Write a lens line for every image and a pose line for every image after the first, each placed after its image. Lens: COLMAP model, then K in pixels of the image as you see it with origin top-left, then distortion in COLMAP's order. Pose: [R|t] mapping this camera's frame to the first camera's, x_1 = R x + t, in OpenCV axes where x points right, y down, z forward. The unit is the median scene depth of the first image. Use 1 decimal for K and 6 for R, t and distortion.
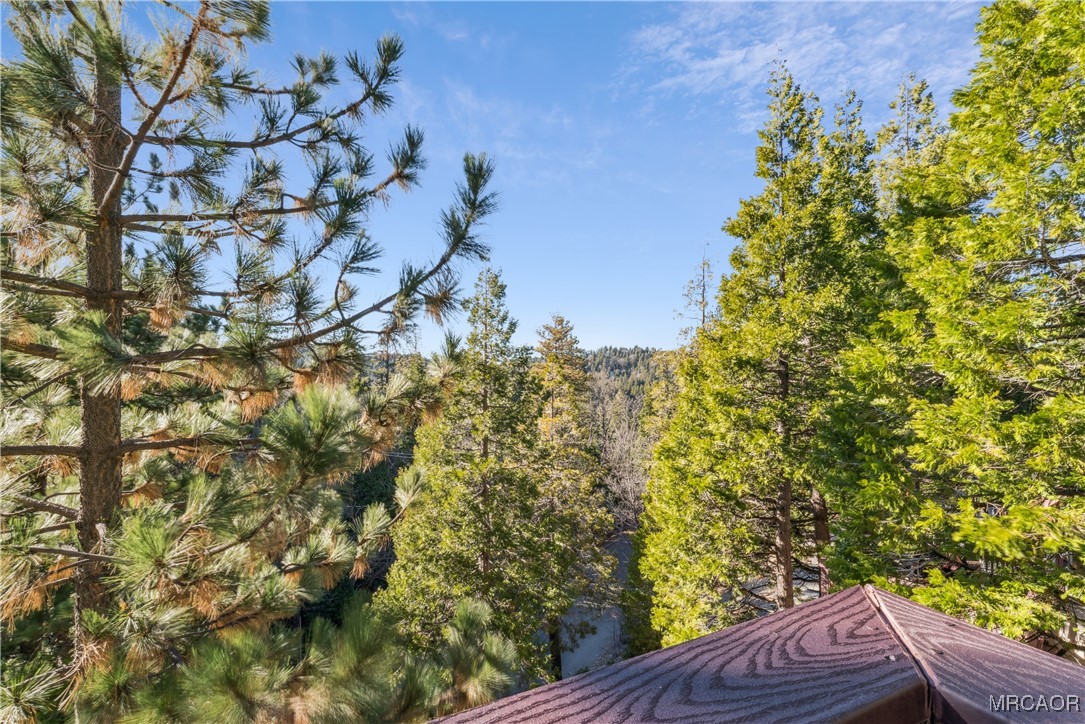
lens RADIAL K [[496.7, 0, 541.1], [0, 496.7, 362.1], [0, 0, 1]] dist [-0.011451, 0.001311]
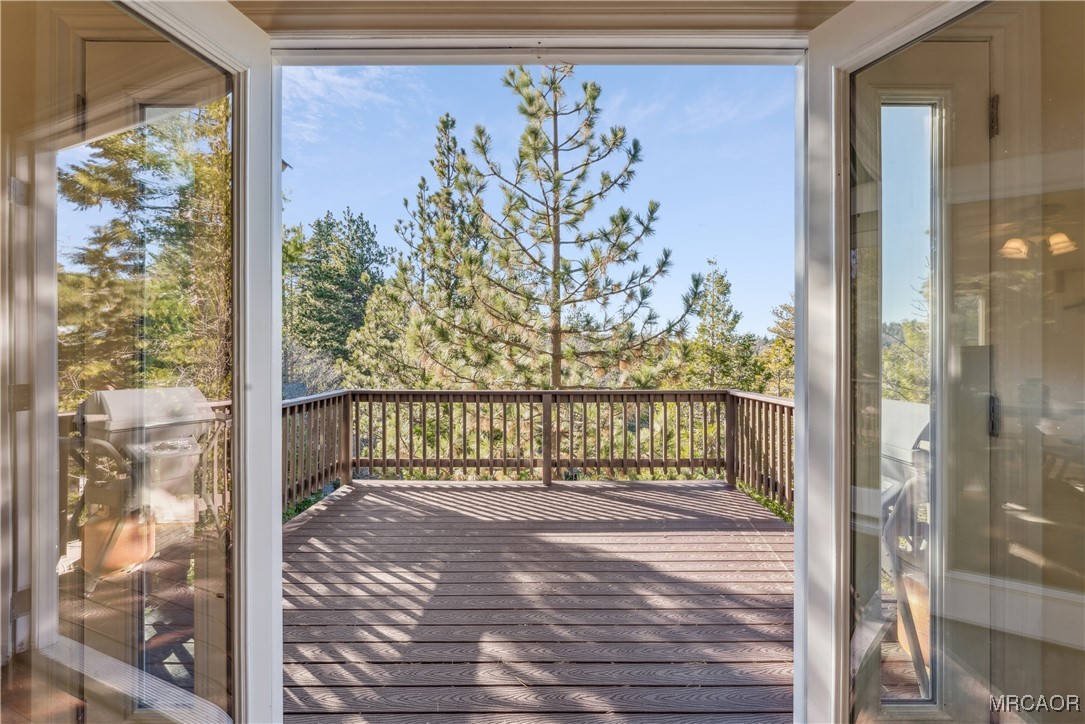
lens RADIAL K [[496.7, 0, 532.4], [0, 496.7, 346.3], [0, 0, 1]] dist [-0.011451, 0.001311]
pose [[0.889482, -0.004634, -0.456947, 0.053378], [0.007597, 0.999960, 0.004648, -0.013179], [0.456907, -0.007606, 0.889482, -0.303329]]
